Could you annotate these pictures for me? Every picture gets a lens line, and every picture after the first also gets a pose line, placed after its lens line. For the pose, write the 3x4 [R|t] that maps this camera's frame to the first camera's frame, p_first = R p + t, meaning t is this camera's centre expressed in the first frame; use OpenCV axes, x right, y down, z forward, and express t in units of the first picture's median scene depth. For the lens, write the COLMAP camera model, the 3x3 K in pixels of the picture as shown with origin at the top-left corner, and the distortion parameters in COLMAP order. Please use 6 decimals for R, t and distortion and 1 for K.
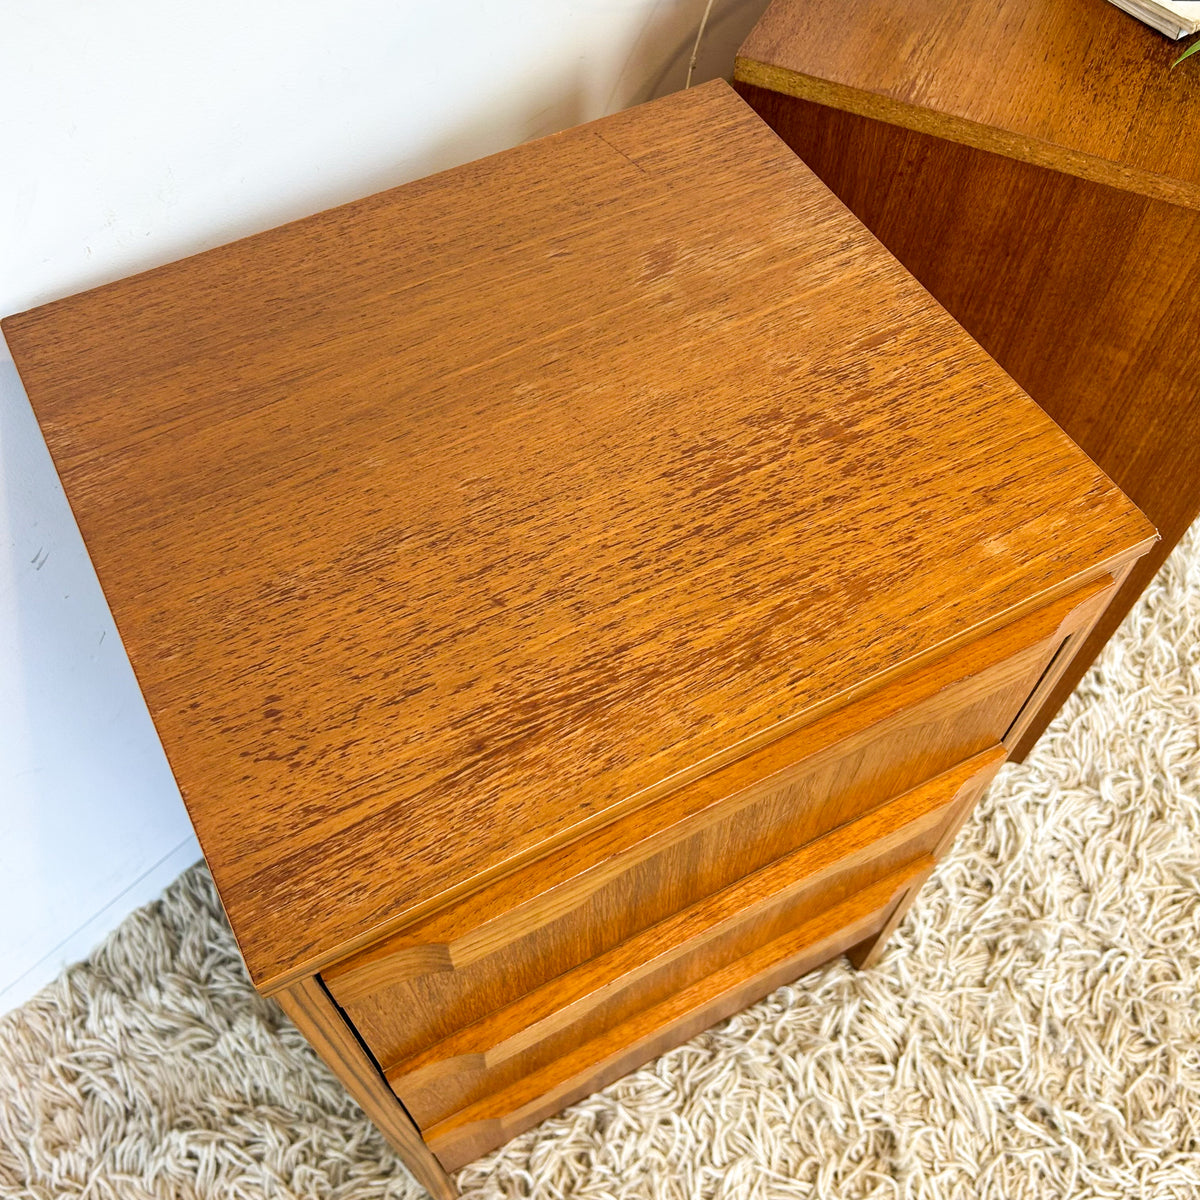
lens RADIAL K [[1244.0, 0, 597.8], [0, 1244.0, 588.8], [0, 0, 1]] dist [0.080273, -0.144592]
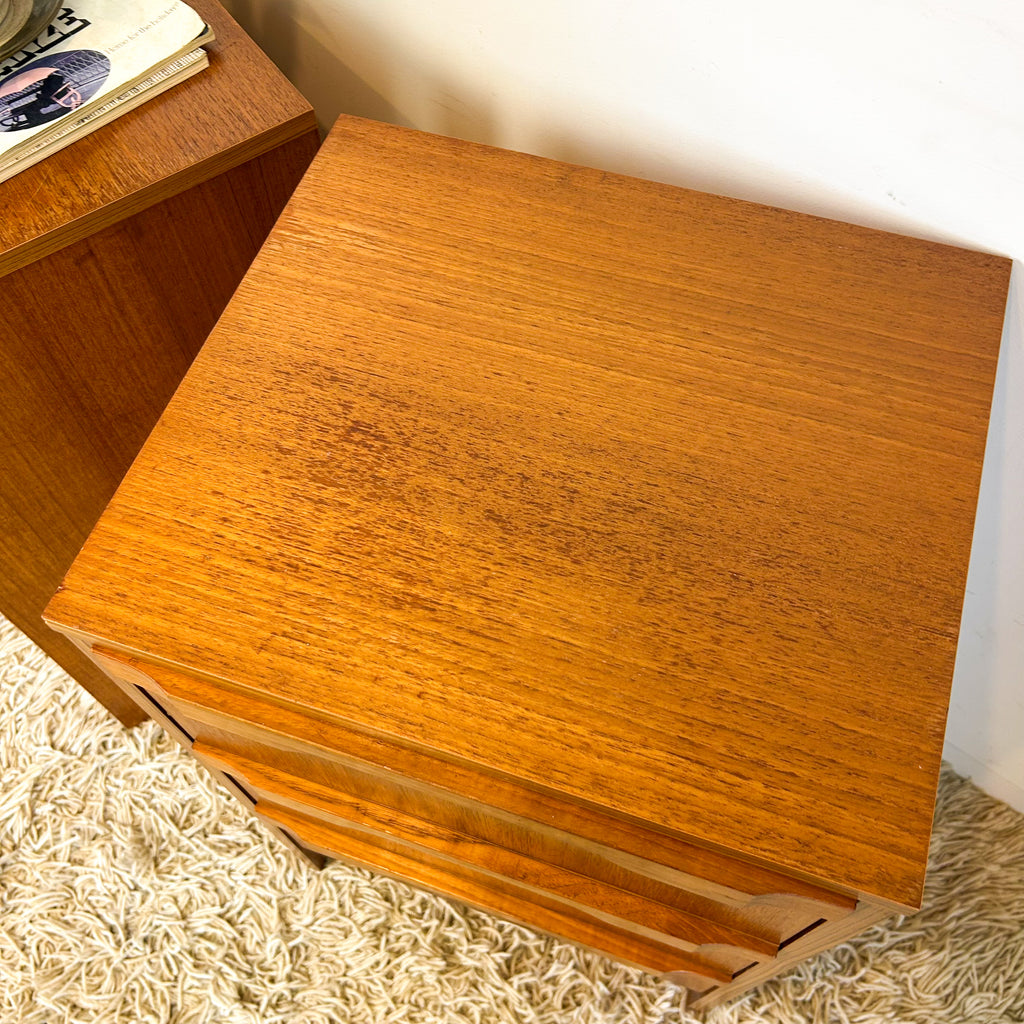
lens RADIAL K [[1061.9, 0, 512.0], [0, 1061.9, 512.0], [0, 0, 1]] dist [0.173518, -0.683568]
pose [[0.101273, 0.859319, -0.501312, 0.953857], [-0.814338, 0.361065, 0.454407, -0.903032], [0.571487, 0.362219, 0.736343, 0.558179]]
